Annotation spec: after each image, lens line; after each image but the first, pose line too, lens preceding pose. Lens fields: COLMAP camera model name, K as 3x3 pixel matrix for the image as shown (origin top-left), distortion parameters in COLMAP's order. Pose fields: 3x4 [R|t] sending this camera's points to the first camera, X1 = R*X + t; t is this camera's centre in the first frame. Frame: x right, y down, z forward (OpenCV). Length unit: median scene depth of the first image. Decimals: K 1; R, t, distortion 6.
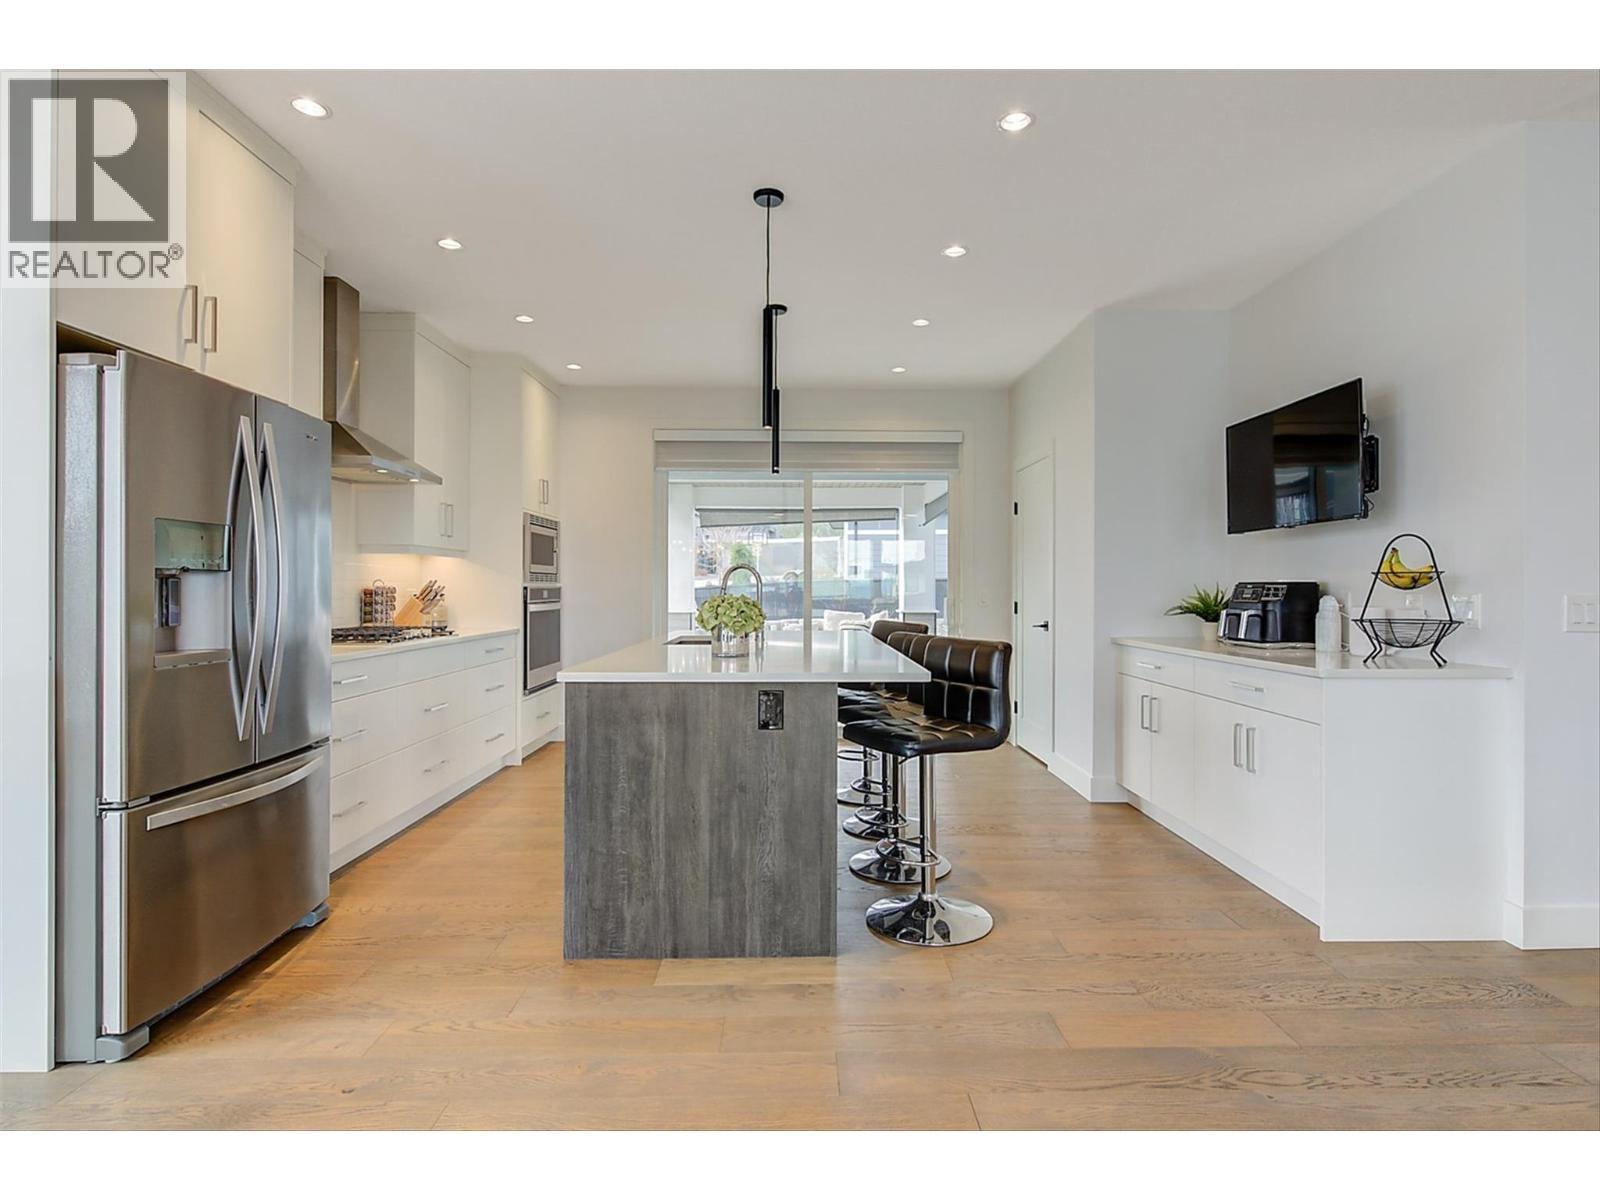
lens RADIAL K [[787.3, 0, 810.0], [0, 787.3, 589.1], [0, 0, 1]] dist [0.002055, 0.000447]
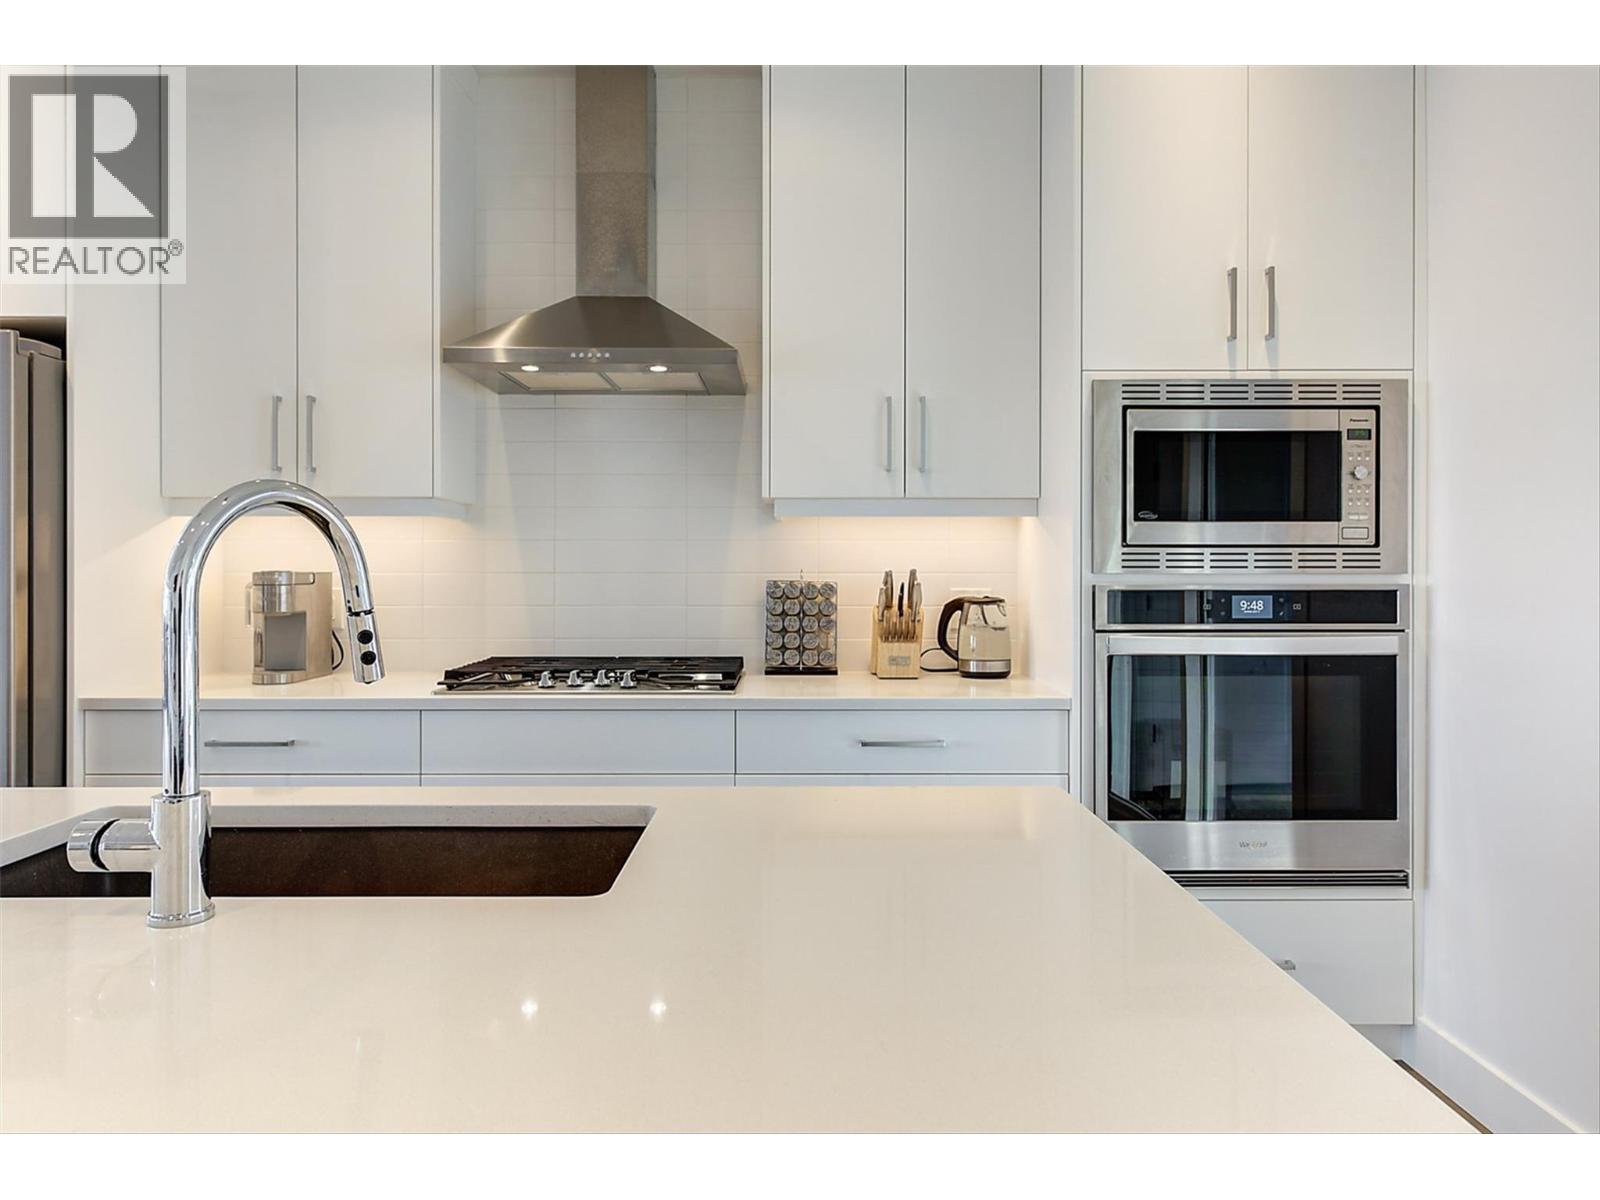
lens RADIAL K [[1076.1, 0, 796.1], [0, 1076.1, 562.5], [0, 0, 1]] dist [0.003741, 0.001444]
pose [[-0.019396, -0.006202, -0.999793, 0.212746], [-0.001849, 0.999979, -0.006167, -0.015665], [0.999810, 0.001729, -0.019407, 1.343440]]
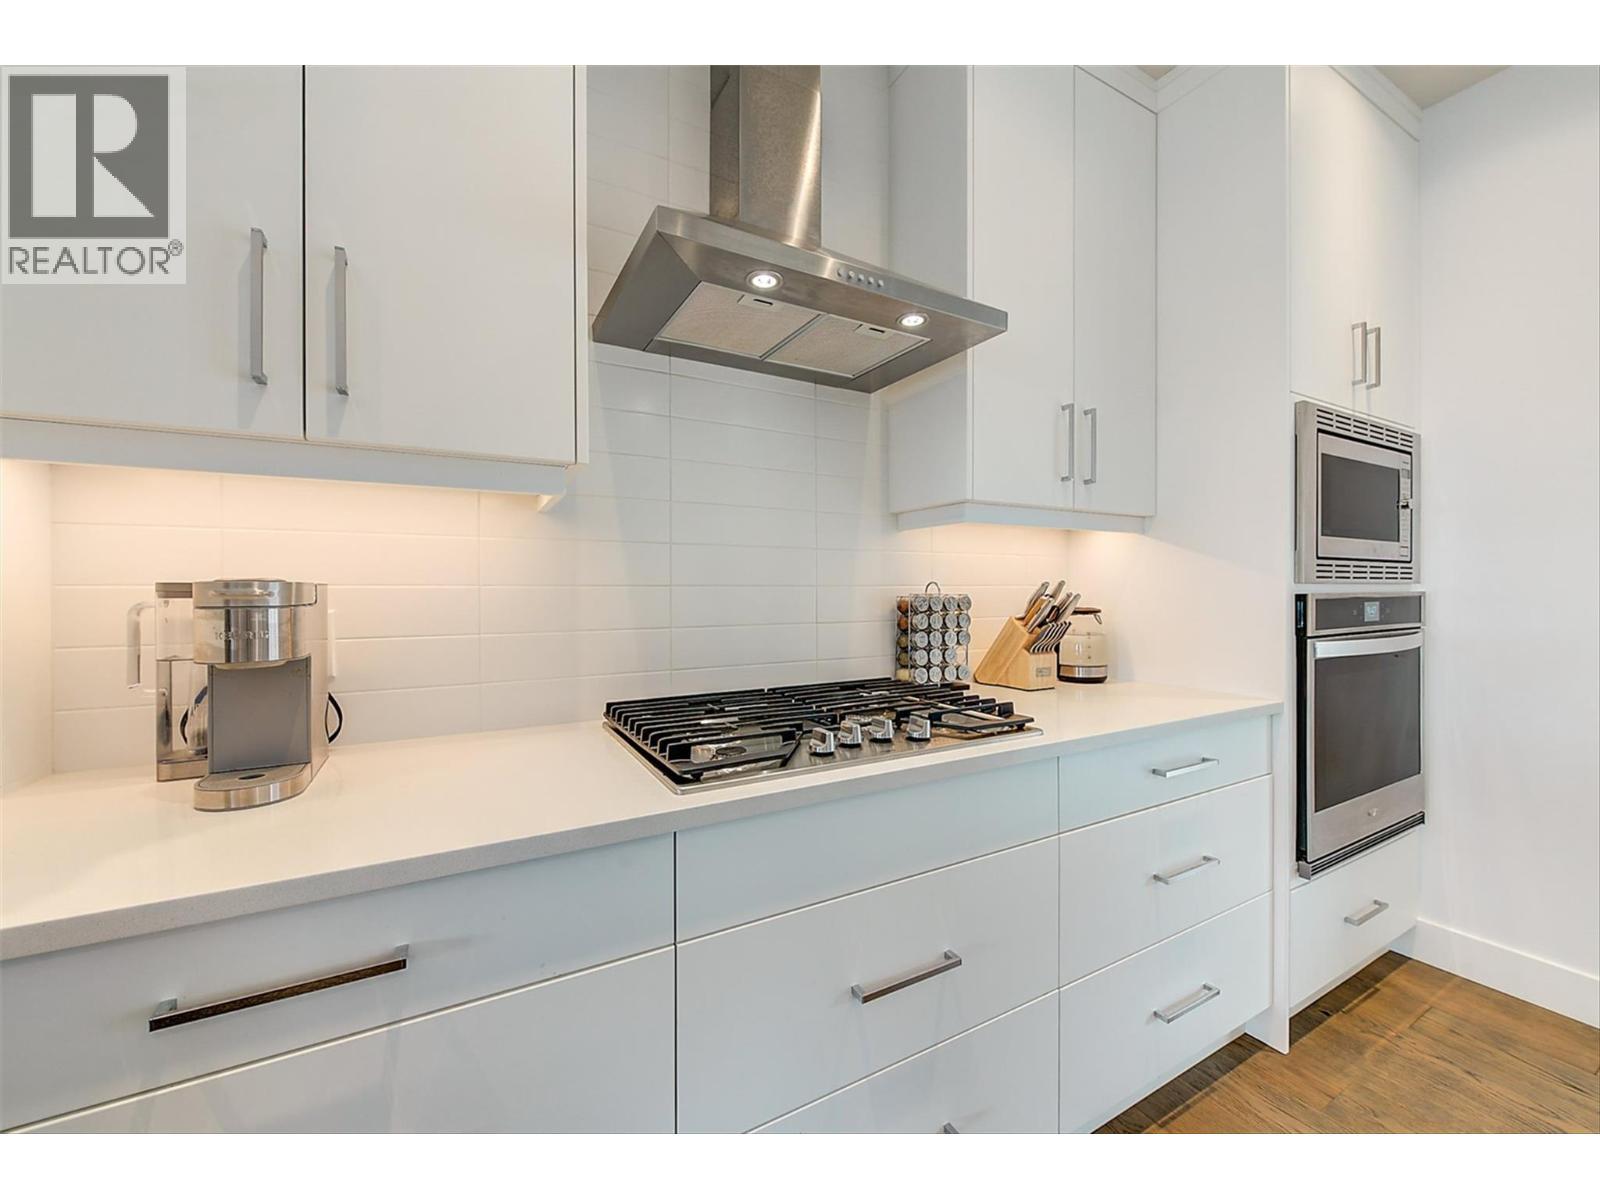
lens RADIAL K [[638.7, 0, 808.5], [0, 638.7, 588.2], [0, 0, 1]] dist [-0.000460, -0.000133]
pose [[0.476001, -0.003641, -0.879437, -0.309242], [0.002392, 0.999993, -0.002845, -0.008760], [0.879441, -0.000749, 0.476007, 0.982688]]
